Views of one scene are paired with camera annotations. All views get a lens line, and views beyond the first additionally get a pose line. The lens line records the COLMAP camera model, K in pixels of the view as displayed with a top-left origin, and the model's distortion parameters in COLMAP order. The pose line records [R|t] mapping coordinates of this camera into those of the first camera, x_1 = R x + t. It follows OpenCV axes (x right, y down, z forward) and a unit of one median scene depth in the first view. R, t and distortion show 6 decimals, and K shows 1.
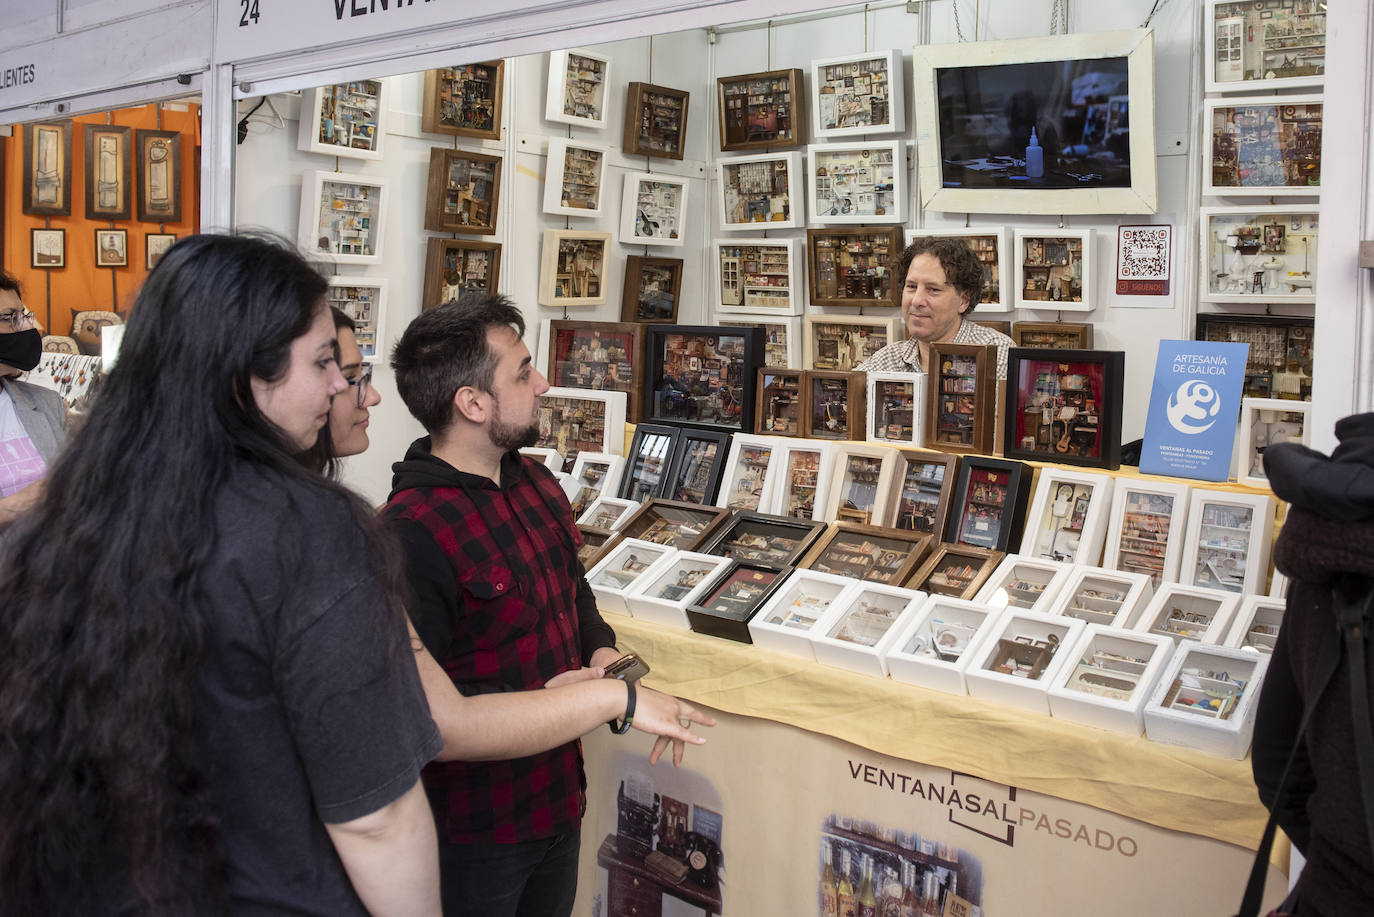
lens RADIAL K [[1084.7, 0, 687.8], [0, 1084.7, 352.0], [0, 0, 1]] dist [-0.041633, 0.003585]
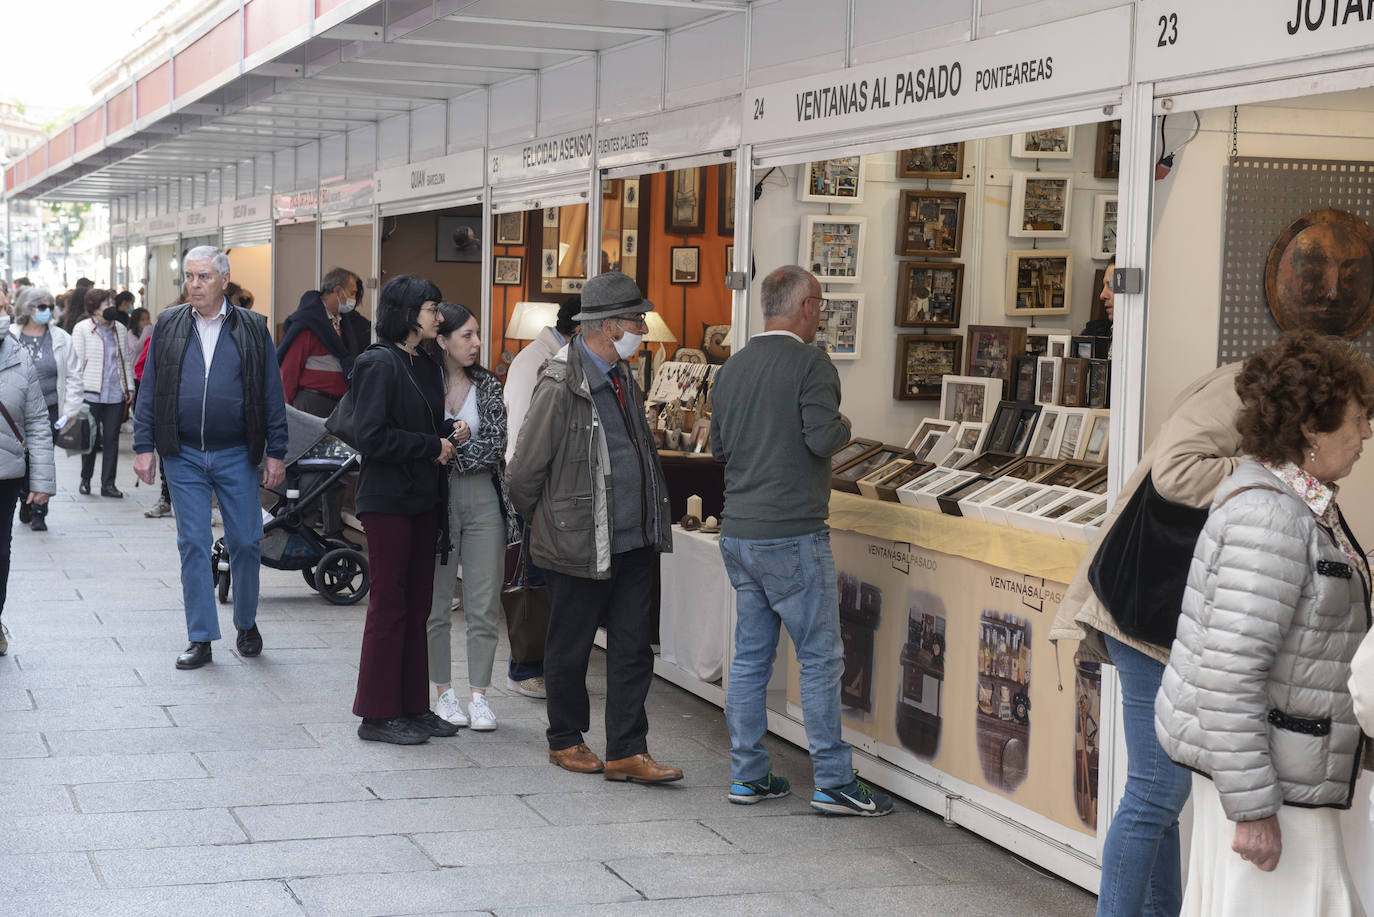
lens RADIAL K [[2351.4, 0, 687.0], [0, 2351.4, 458.5], [0, 0, 1]] dist [-0.007844, 0.033771]
pose [[0.824643, 0.028441, -0.564939, 1.175455], [-0.023340, 0.999595, 0.016253, 0.091069], [0.565172, -0.000217, 0.824973, -1.489615]]
